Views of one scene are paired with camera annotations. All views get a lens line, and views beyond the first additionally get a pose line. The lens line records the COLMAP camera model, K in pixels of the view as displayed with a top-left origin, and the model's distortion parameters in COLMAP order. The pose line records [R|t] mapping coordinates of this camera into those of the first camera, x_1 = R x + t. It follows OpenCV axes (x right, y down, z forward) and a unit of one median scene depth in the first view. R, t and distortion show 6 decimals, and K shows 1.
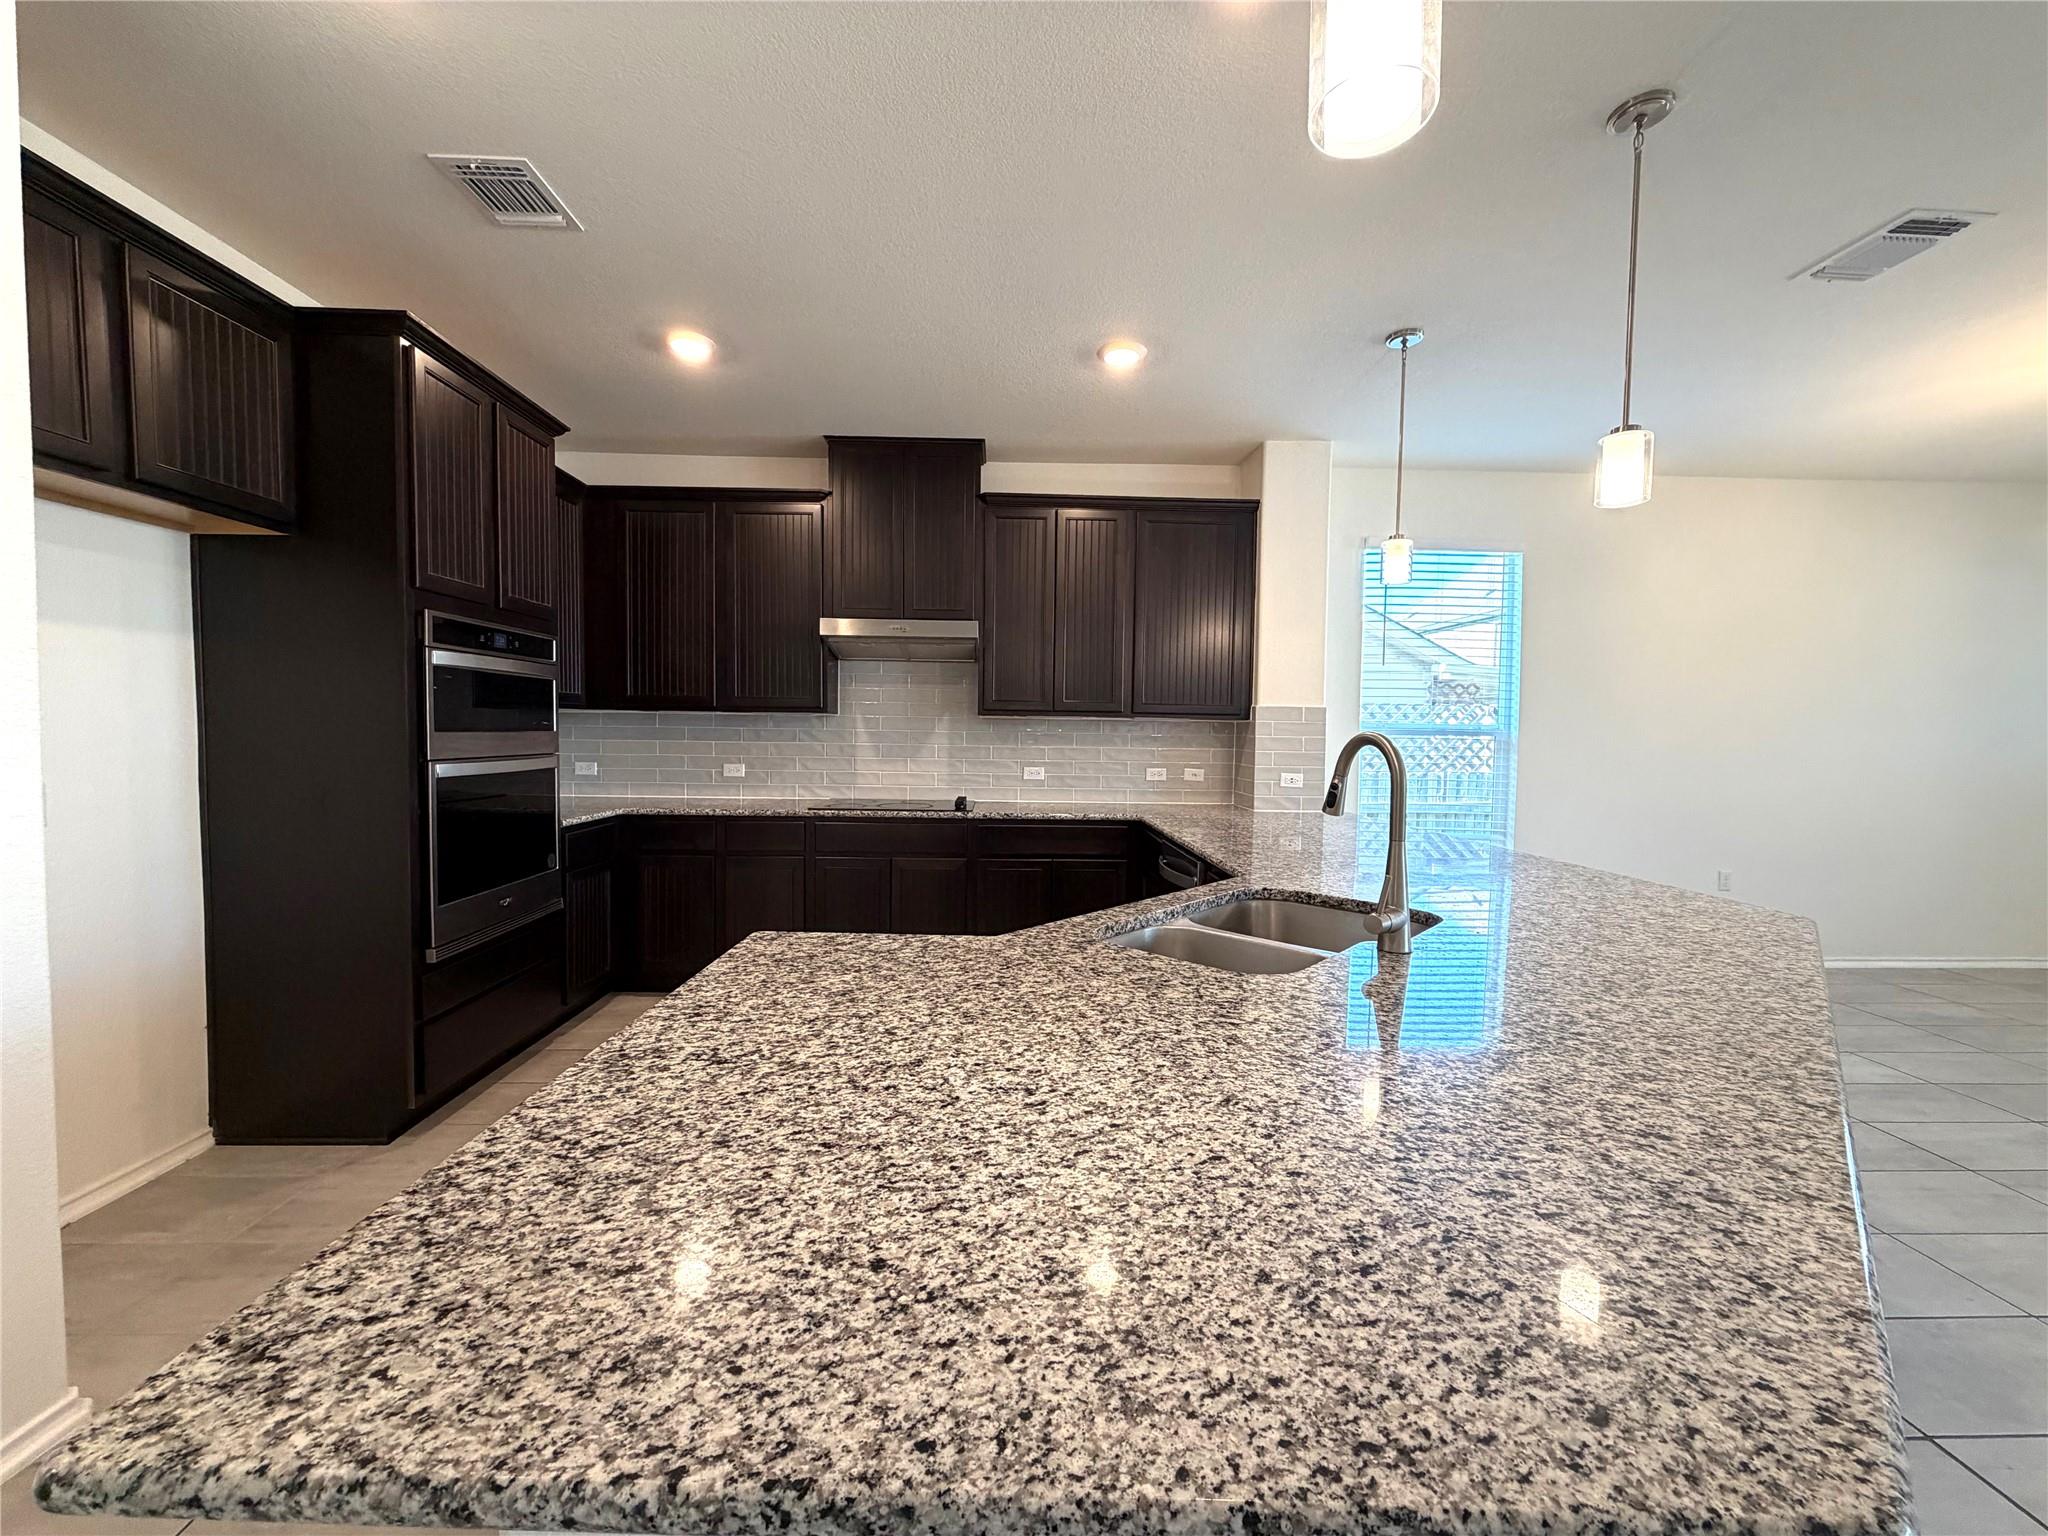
lens RADIAL K [[816.8, 0, 1015.0], [0, 816.8, 771.3], [0, 0, 1]] dist [-0.000267, 0.000156]
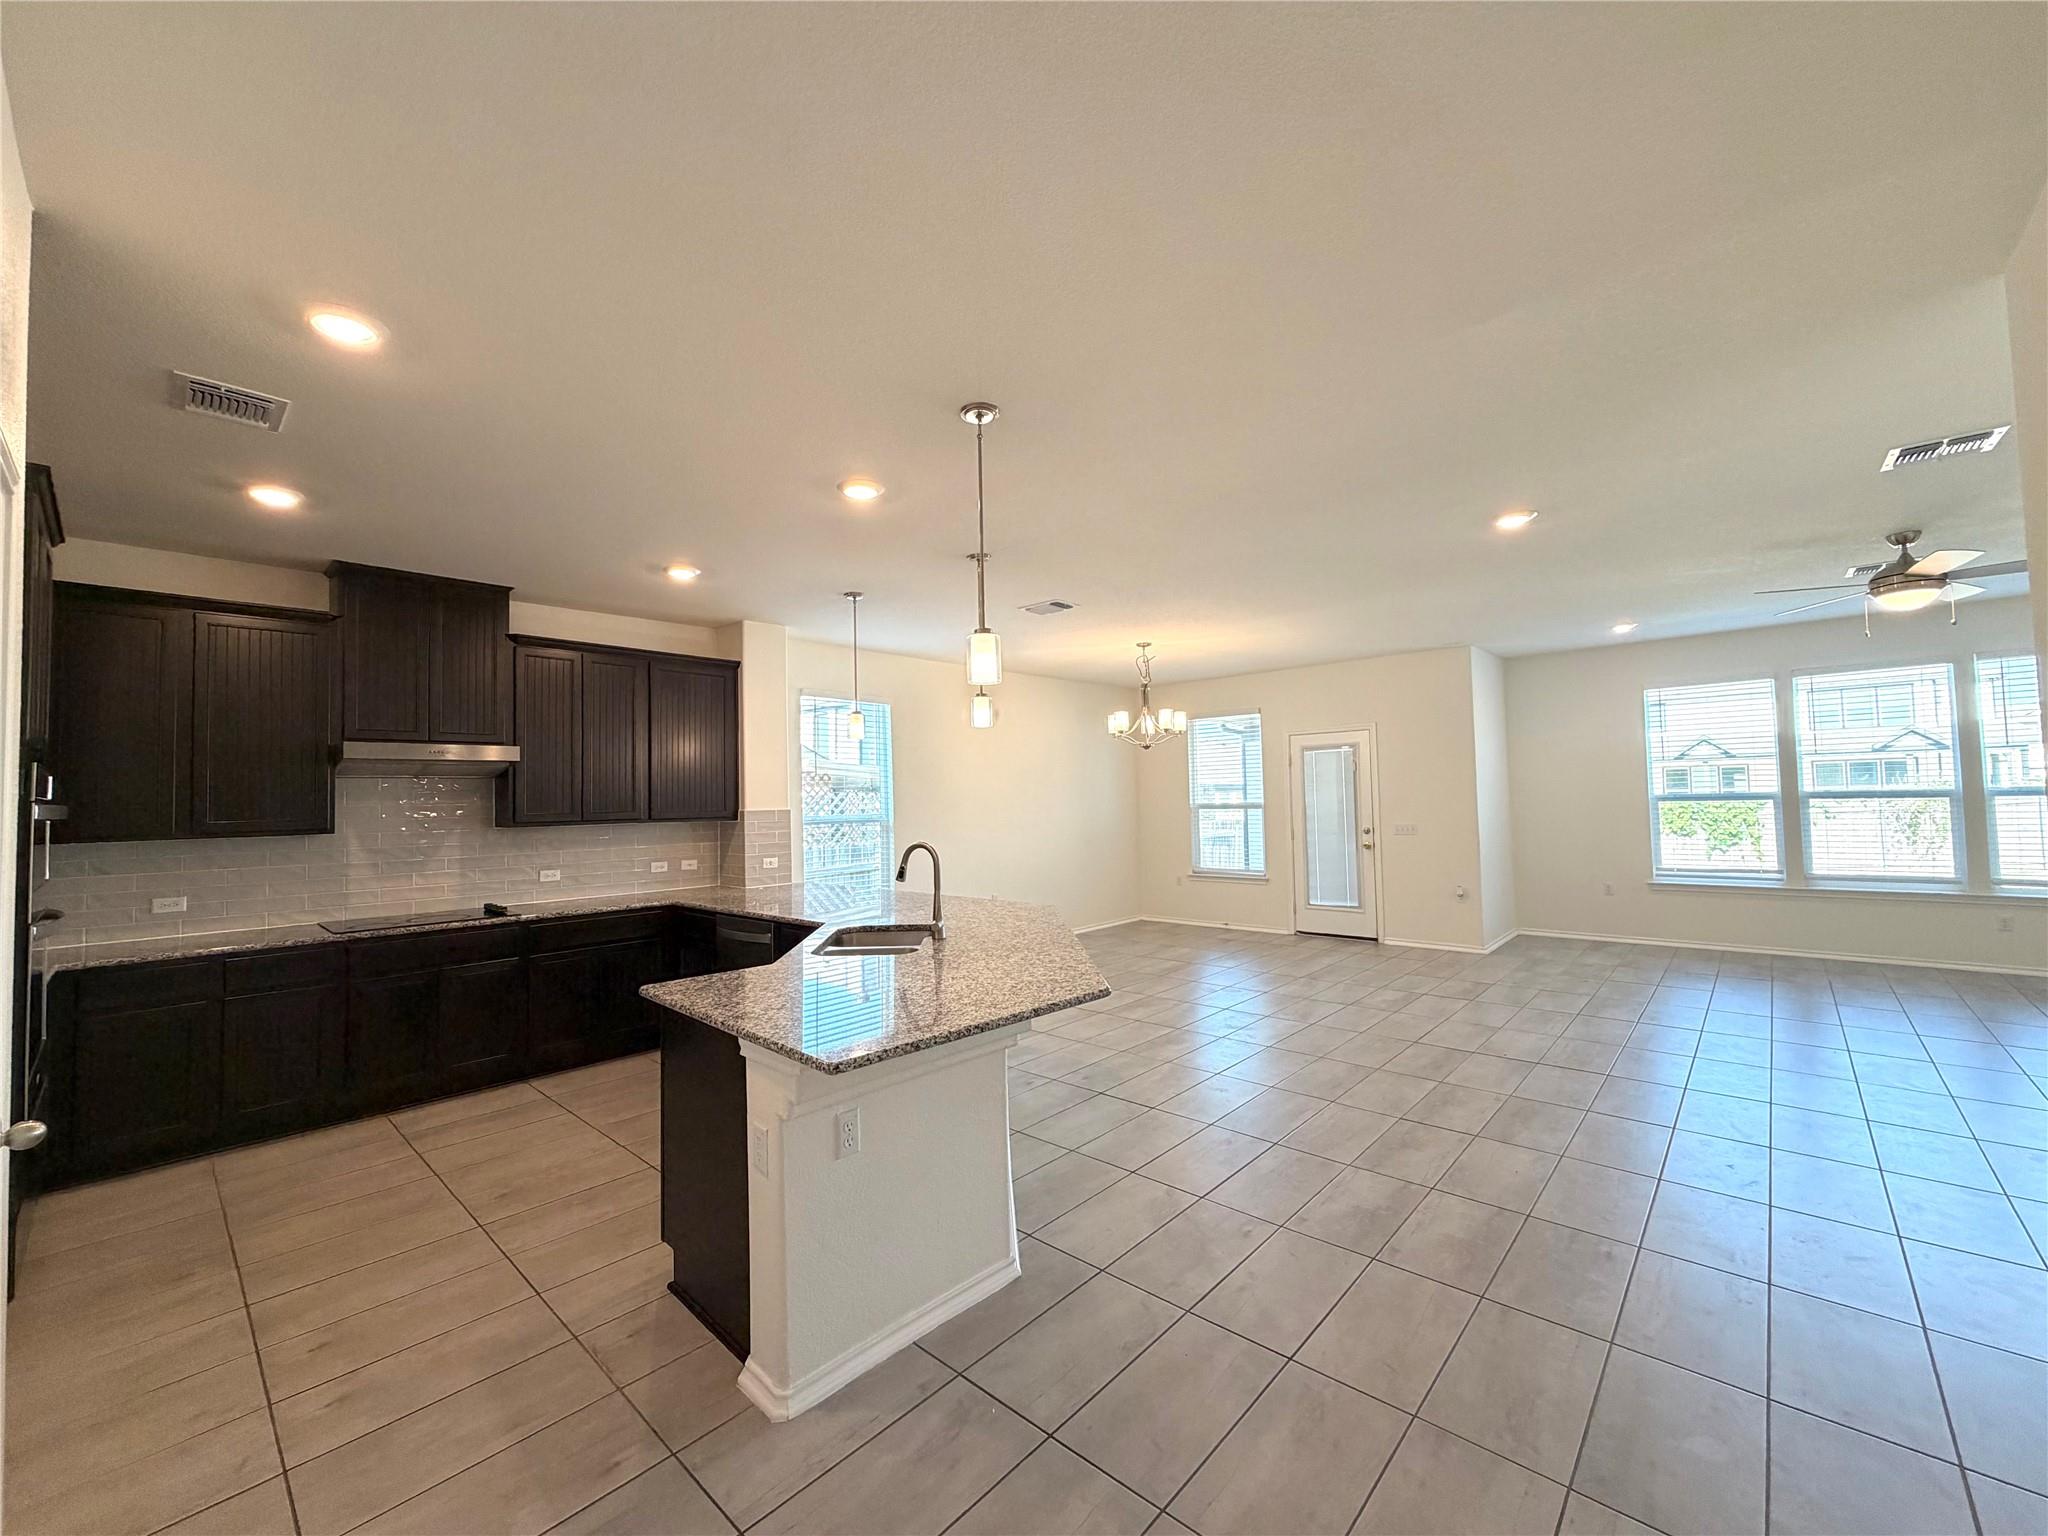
lens RADIAL K [[816.8, 0, 1018.1], [0, 816.8, 768.9], [0, 0, 1]] dist [-0.000267, 0.000156]
pose [[0.698494, -0.001891, 0.715613, -0.585203], [0.066919, 0.995787, -0.062688, -0.053585], [-0.712480, 0.091675, 0.695678, -0.451775]]
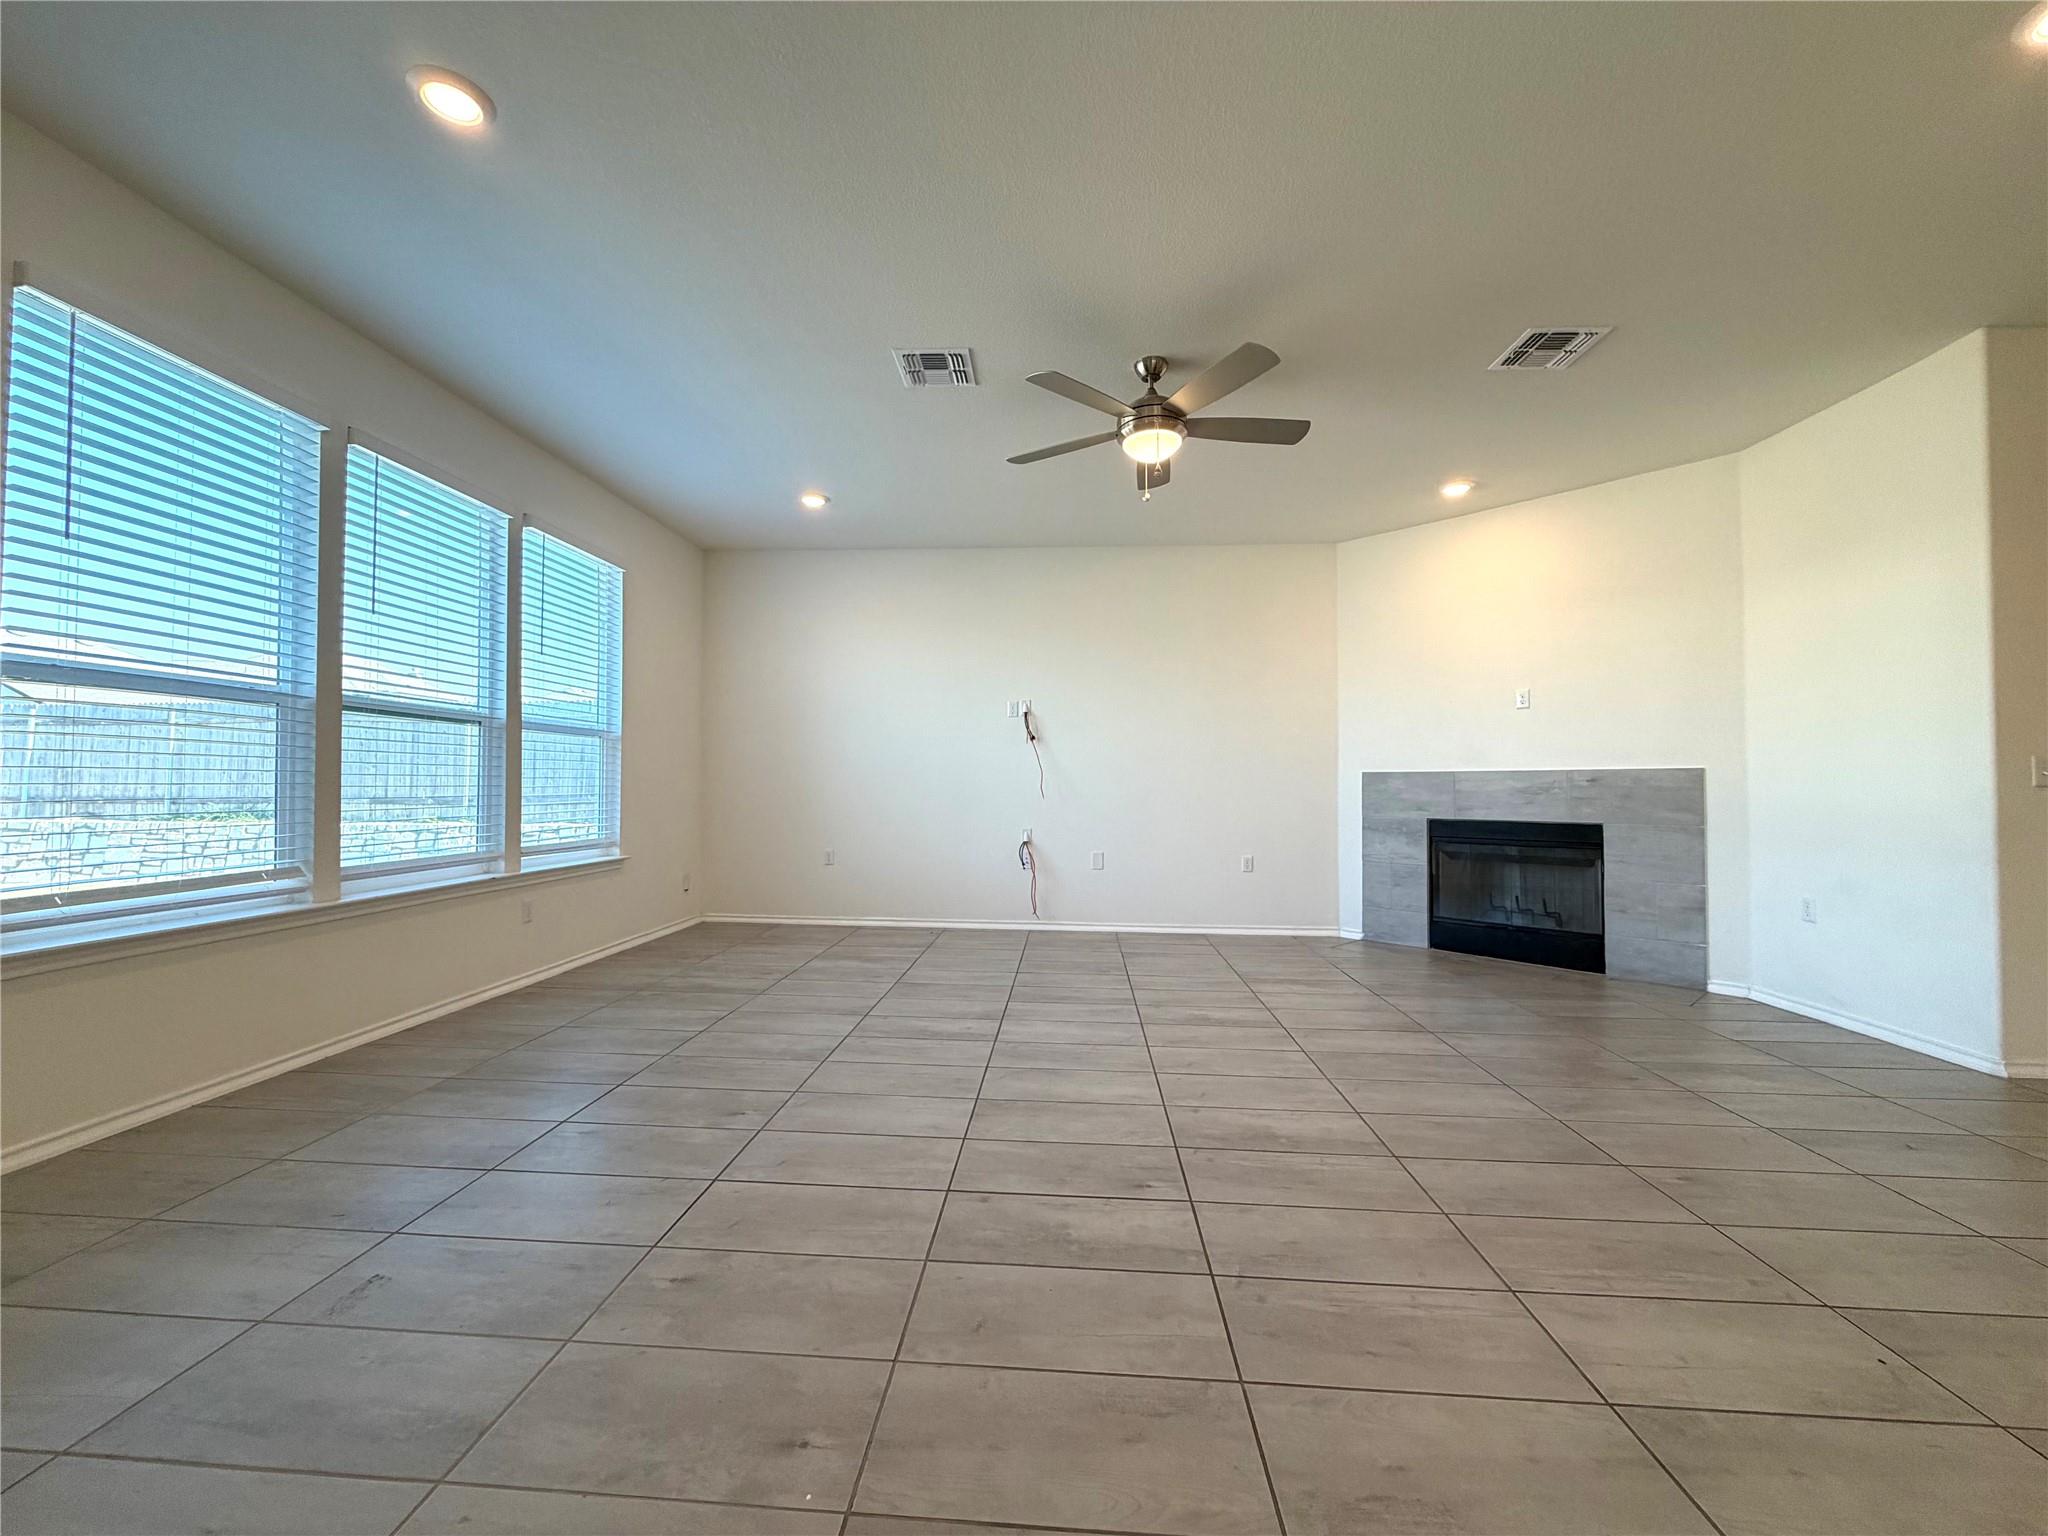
lens RADIAL K [[816.8, 0, 1018.5], [0, 816.8, 770.5], [0, 0, 1]] dist [-0.000267, 0.000156]
pose [[-0.994733, -0.012851, 0.101687, 1.979168], [-0.010340, 0.999629, 0.025180, 0.101507], [-0.101973, 0.023996, -0.994498, 0.709411]]
